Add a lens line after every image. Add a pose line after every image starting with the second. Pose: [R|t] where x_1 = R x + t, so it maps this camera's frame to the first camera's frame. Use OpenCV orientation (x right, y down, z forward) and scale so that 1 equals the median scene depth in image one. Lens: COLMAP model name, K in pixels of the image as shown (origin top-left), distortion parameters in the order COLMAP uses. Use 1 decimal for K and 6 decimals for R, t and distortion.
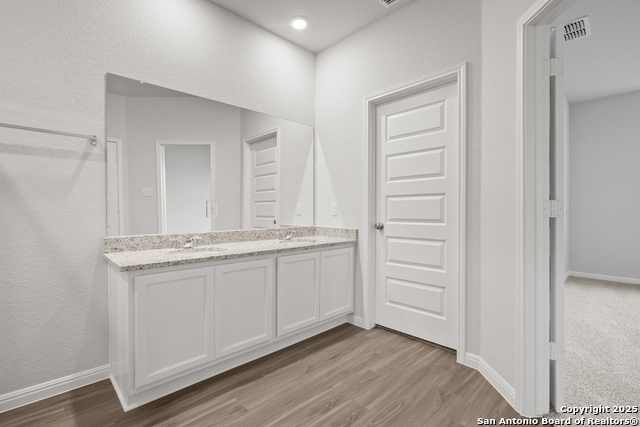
lens RADIAL K [[295.5, 0, 316.6], [0, 295.5, 210.9], [0, 0, 1]] dist [-0.001797, 0.001513]
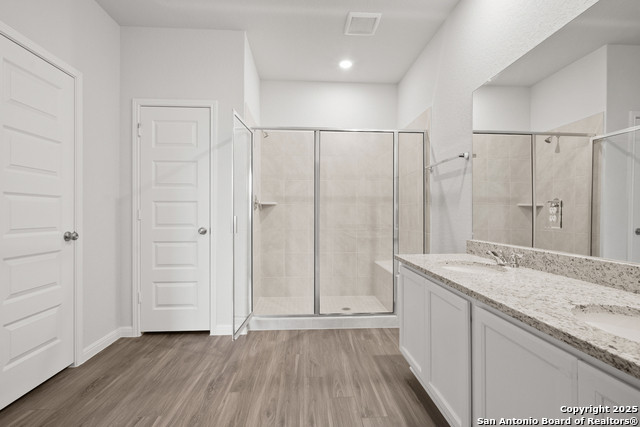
lens RADIAL K [[295.5, 0, 318.7], [0, 295.5, 213.7], [0, 0, 1]] dist [-0.001797, 0.001513]
pose [[-0.644415, -0.005753, -0.764654, 0.416211], [-0.010908, 0.999939, 0.001670, -0.003948], [0.764598, 0.009417, -0.644439, 1.023585]]
